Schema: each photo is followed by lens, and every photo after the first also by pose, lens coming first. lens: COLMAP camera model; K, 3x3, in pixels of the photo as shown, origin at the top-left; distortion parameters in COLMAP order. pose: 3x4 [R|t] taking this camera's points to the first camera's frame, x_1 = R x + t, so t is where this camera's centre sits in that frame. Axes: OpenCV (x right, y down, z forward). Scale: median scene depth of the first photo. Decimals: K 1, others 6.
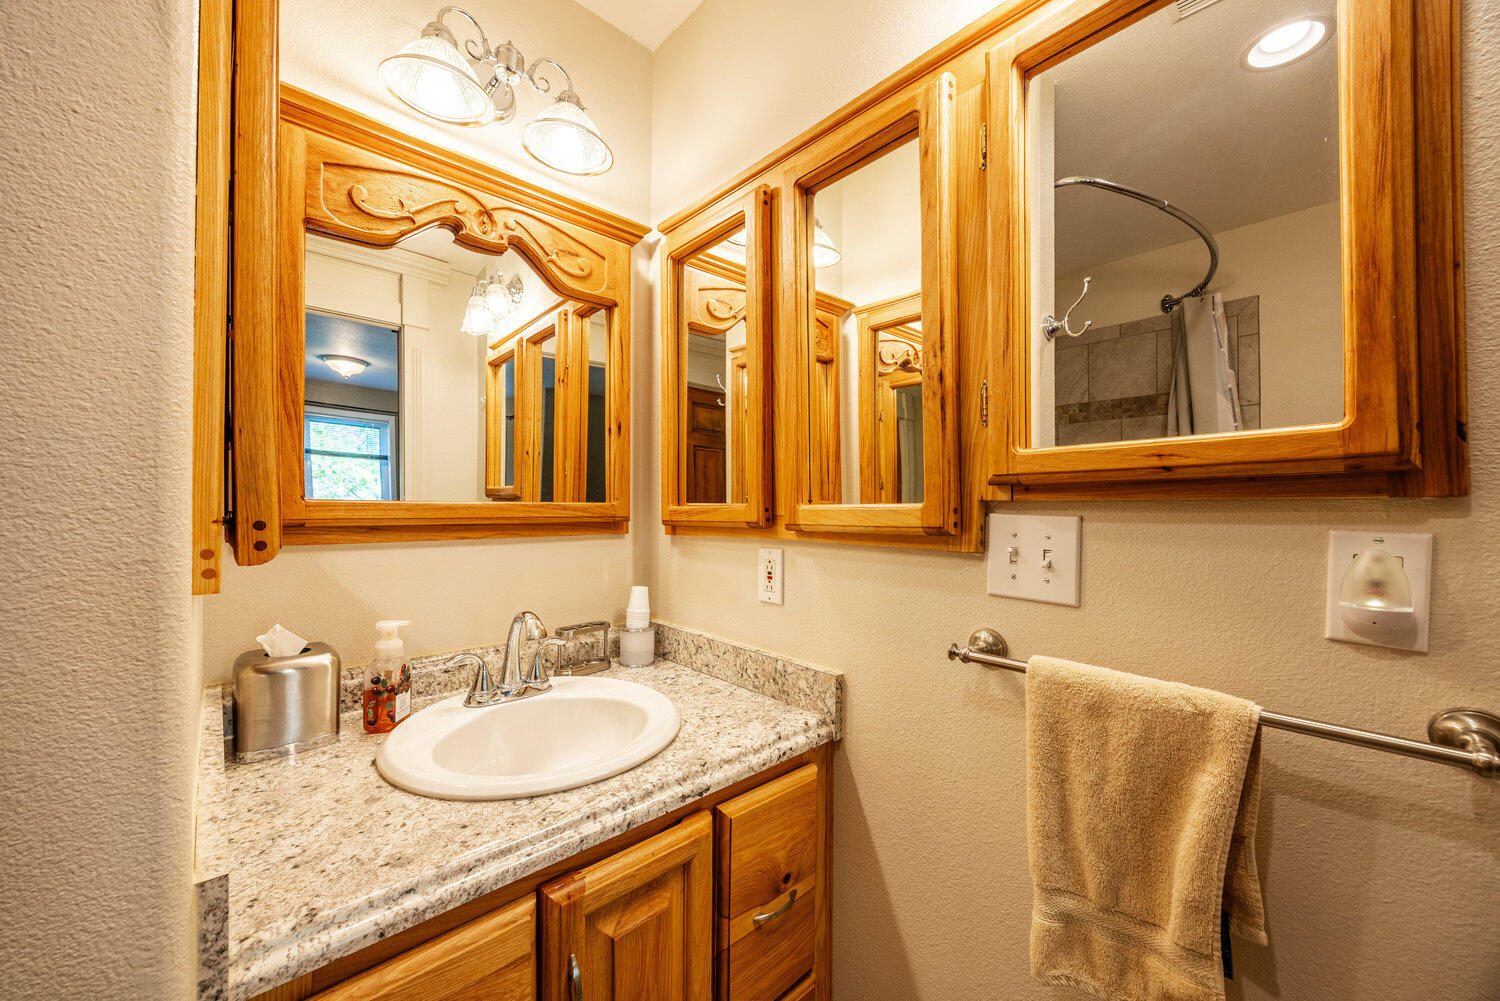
lens RADIAL K [[568.0, 0, 750.0], [0, 568.0, 500.5], [0, 0, 1]] dist [0.000460, 0.000046]
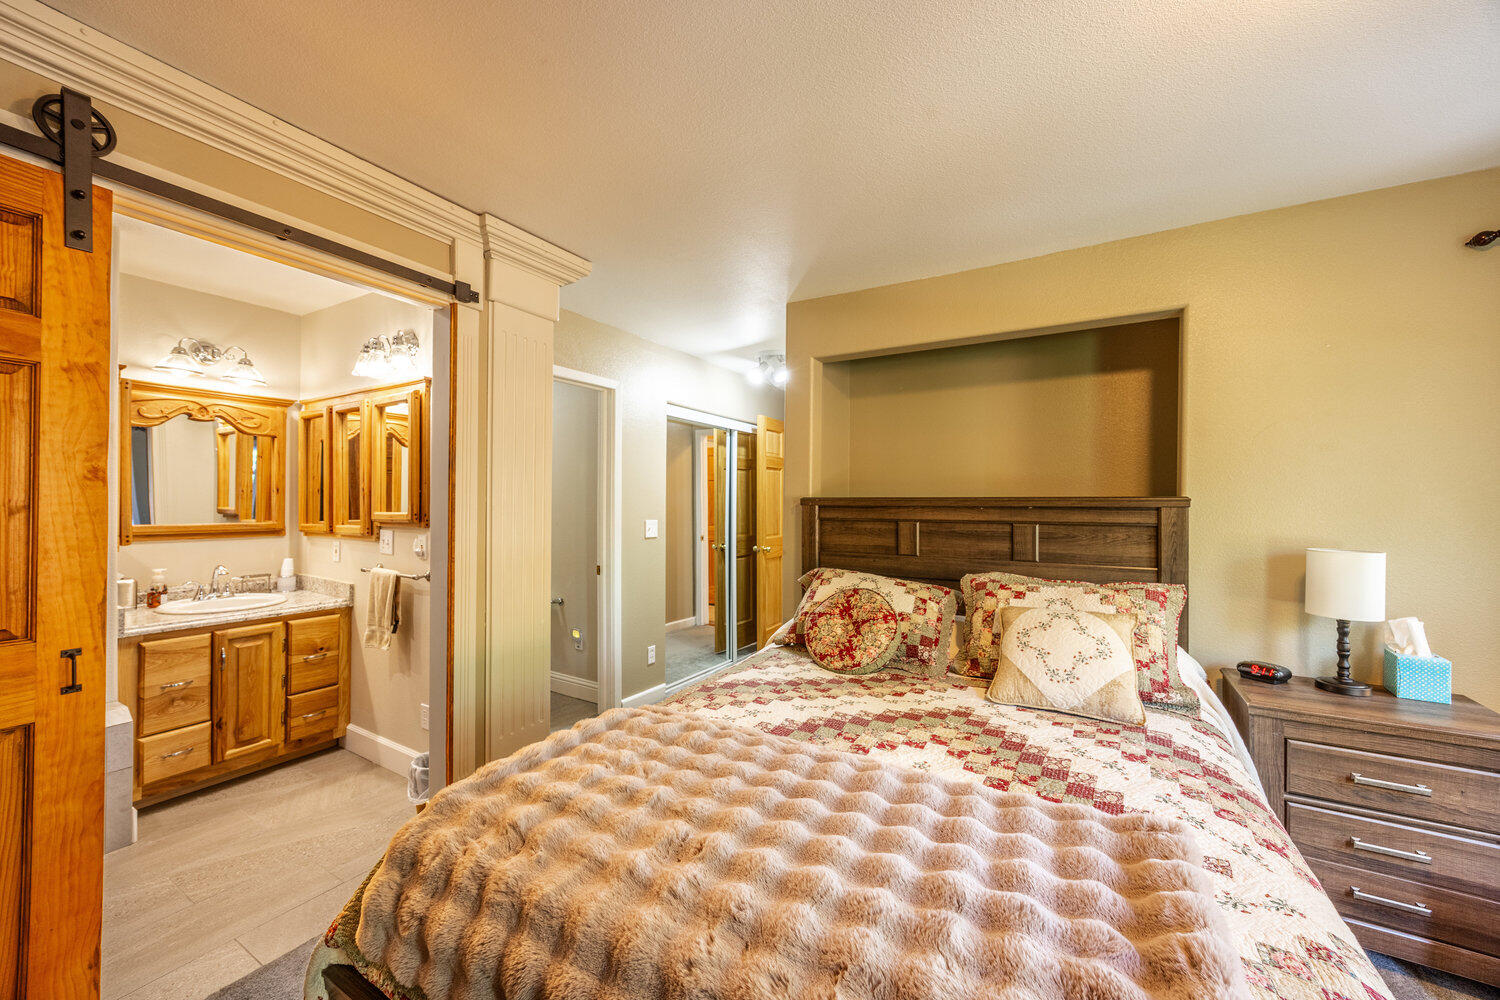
lens RADIAL K [[568.0, 0, 750.0], [0, 568.0, 500.0], [0, 0, 1]] dist [0.000460, 0.000046]
pose [[0.961533, 0.003140, 0.274672, 1.315484], [-0.005217, 0.999963, 0.006833, -0.151414], [-0.274640, -0.008004, 0.961514, -2.341421]]
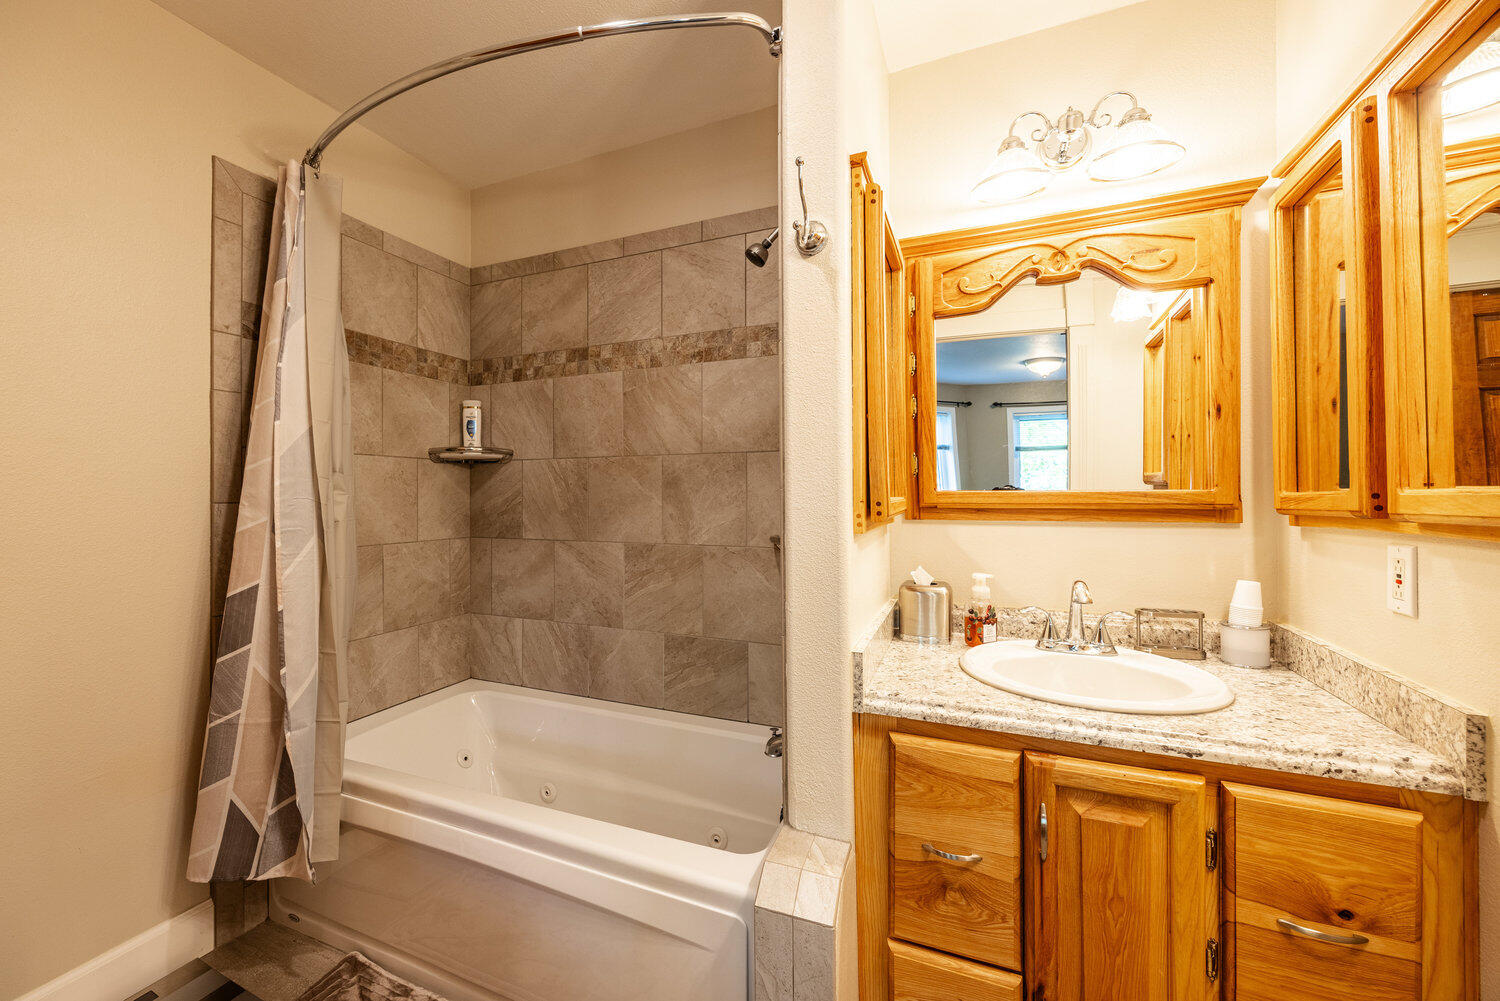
lens RADIAL K [[621.9, 0, 685.5], [0, 621.9, 494.5], [0, 0, 1]] dist [0.000101, -0.000015]
pose [[0.368141, -0.006743, -0.929746, 0.539631], [0.014770, 0.999890, -0.001403, 0.000883], [0.929653, -0.013216, 0.368200, -0.272692]]
